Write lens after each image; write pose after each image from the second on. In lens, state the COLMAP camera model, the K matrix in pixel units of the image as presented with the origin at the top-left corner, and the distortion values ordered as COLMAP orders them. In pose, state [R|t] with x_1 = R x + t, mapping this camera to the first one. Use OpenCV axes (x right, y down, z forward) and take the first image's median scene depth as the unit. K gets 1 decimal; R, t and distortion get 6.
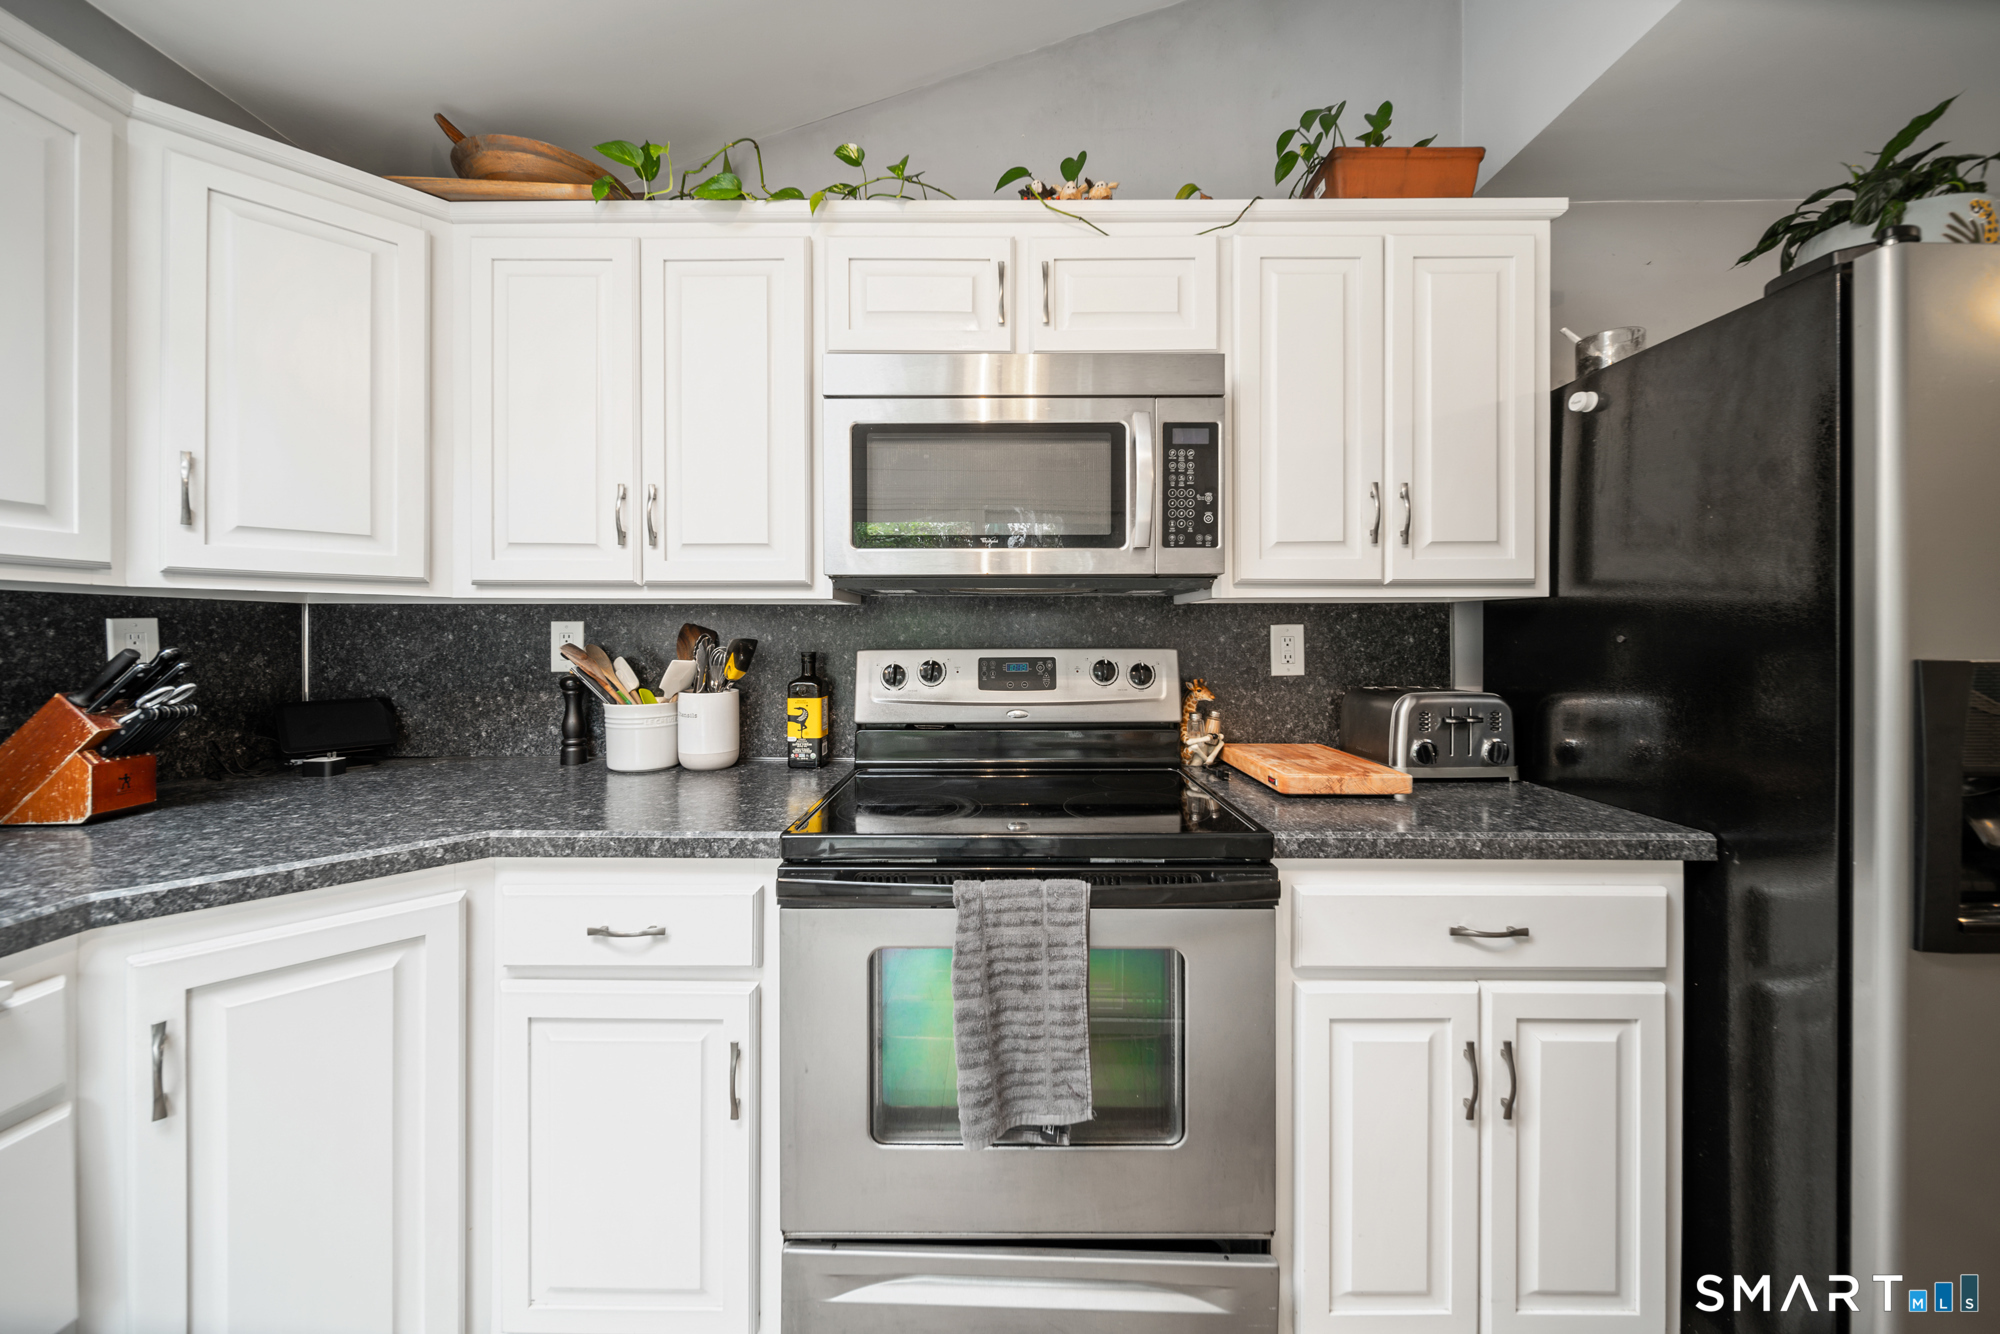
lens RADIAL K [[705.9, 0, 990.5], [0, 705.9, 627.0], [0, 0, 1]] dist [0.002669, -0.001419]
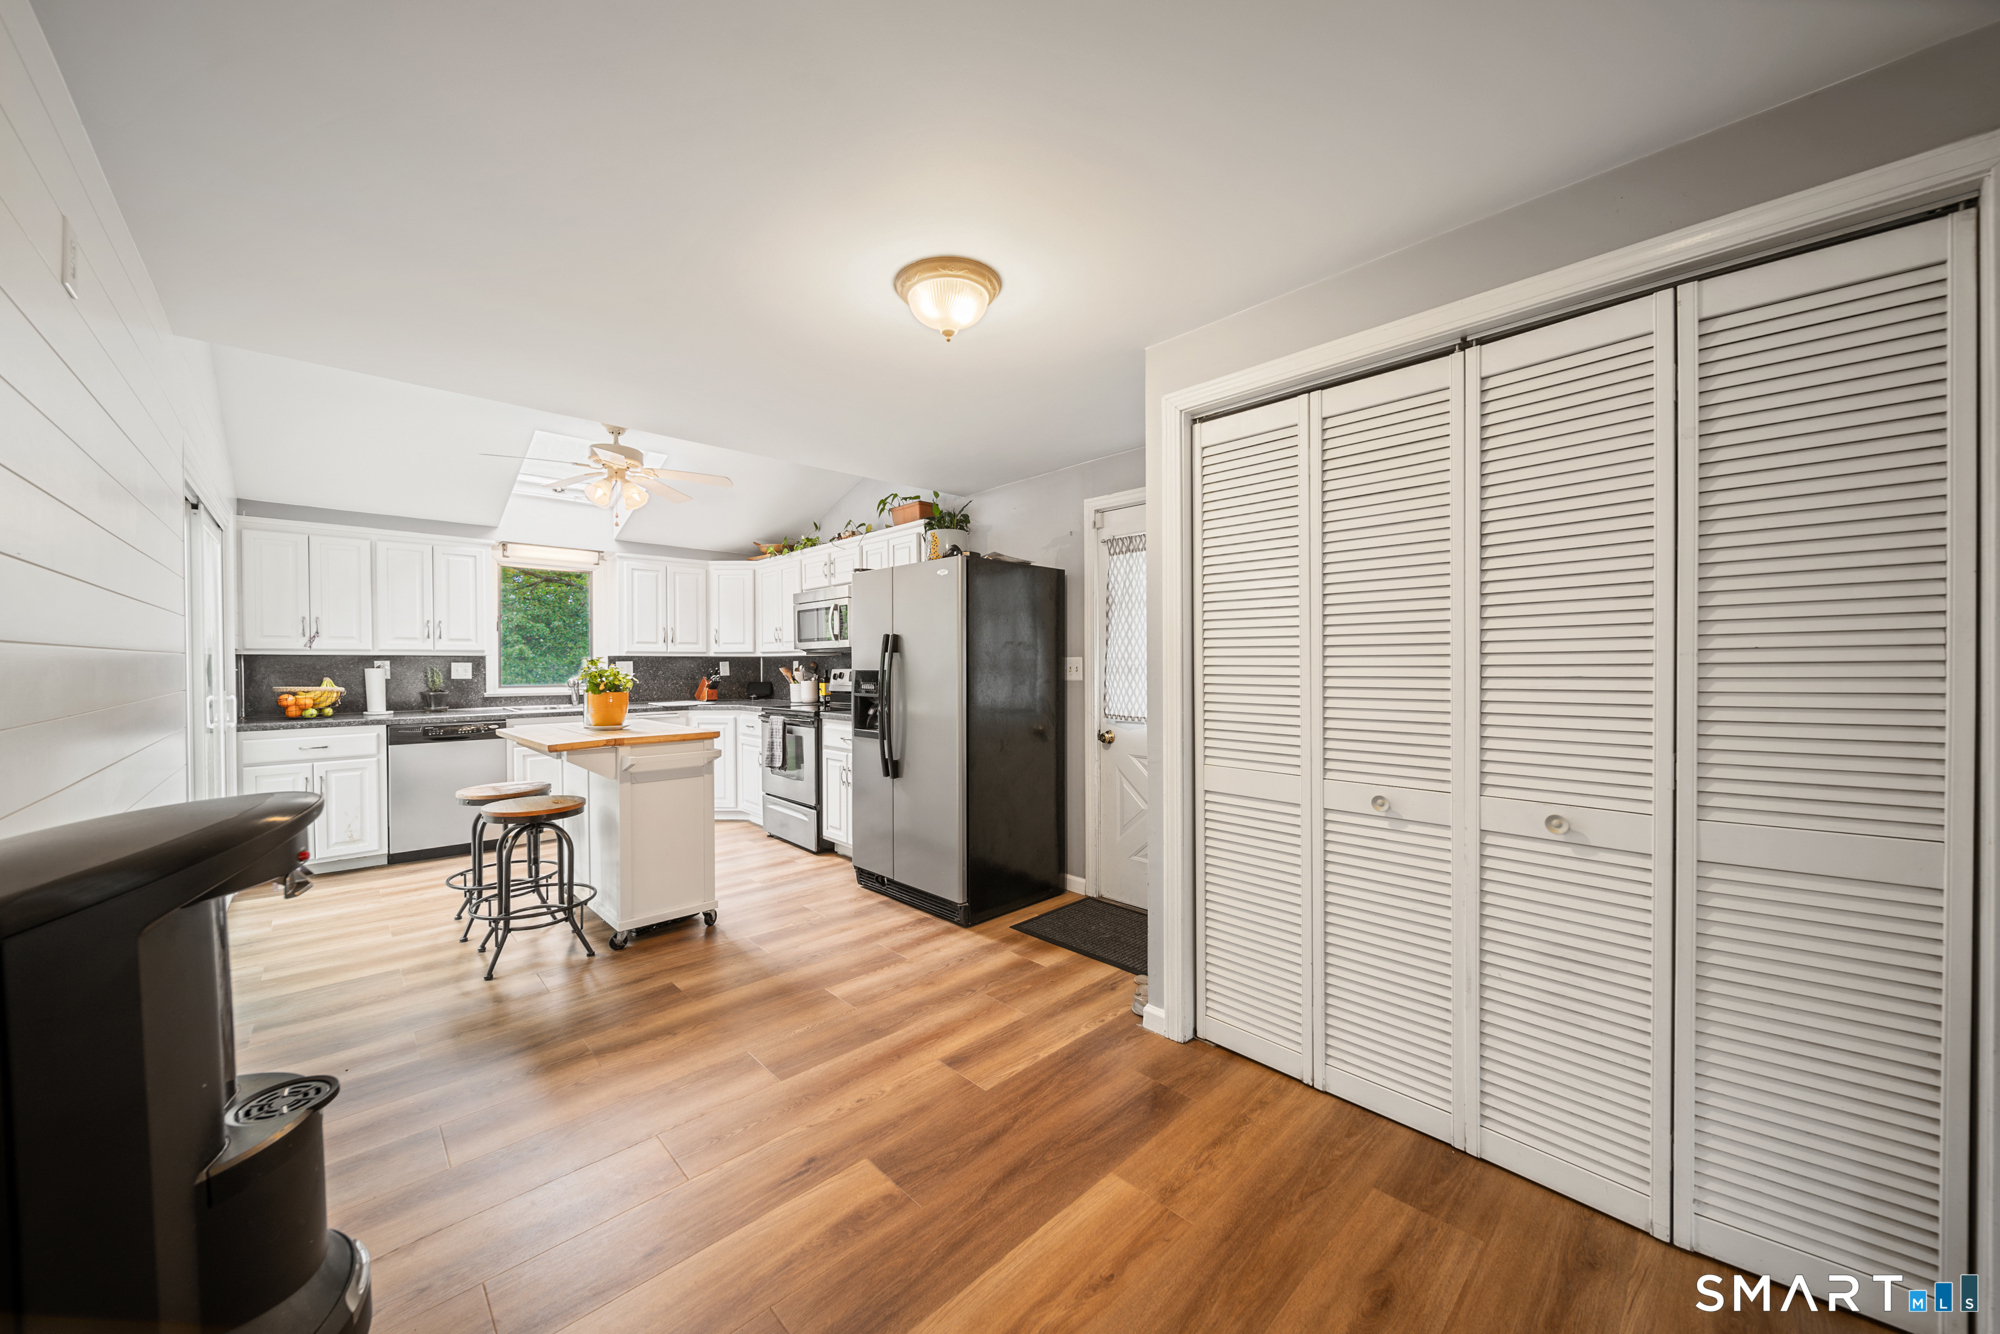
lens RADIAL K [[709.2, 0, 986.8], [0, 709.2, 668.9], [0, 0, 1]] dist [-0.000621, -0.000033]
pose [[0.686925, 0.000811, -0.726728, 3.770947], [0.011298, 0.999867, 0.011795, -0.002132], [0.726641, -0.016313, 0.686824, -1.048146]]
